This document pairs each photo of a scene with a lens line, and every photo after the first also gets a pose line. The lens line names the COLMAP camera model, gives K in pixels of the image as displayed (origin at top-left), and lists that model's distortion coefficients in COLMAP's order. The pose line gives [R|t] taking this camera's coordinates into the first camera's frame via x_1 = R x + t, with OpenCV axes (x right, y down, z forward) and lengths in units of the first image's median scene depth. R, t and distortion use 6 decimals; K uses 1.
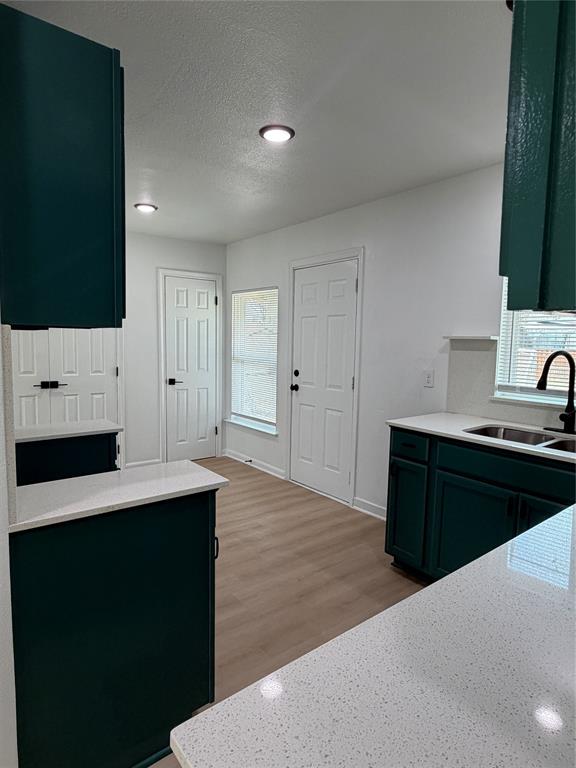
lens RADIAL K [[448.5, 0, 288.1], [0, 448.5, 378.4], [0, 0, 1]] dist [0.003409, 0.000040]
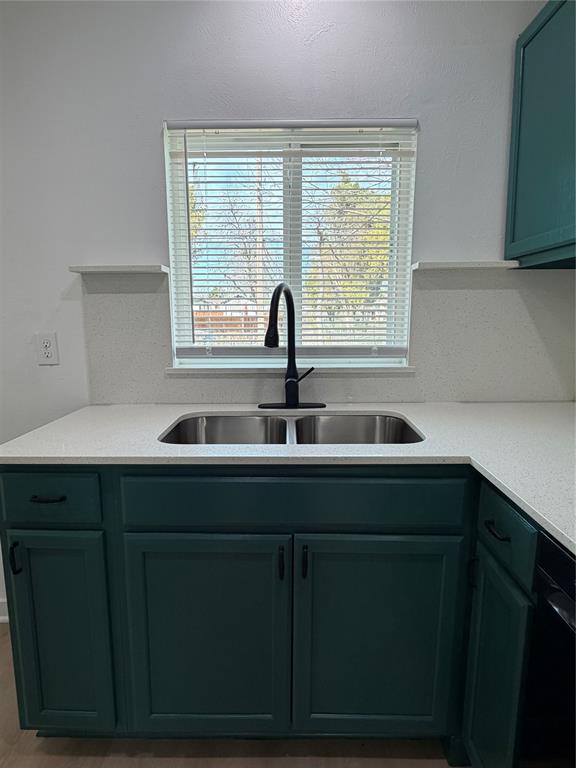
lens RADIAL K [[448.5, 0, 288.1], [0, 448.5, 378.4], [0, 0, 1]] dist [0.003409, 0.000040]
pose [[0.617387, -0.151250, 0.771982, 0.083198], [0.086618, 0.988446, 0.124389, -0.007840], [-0.781876, -0.009929, 0.623355, 0.507660]]
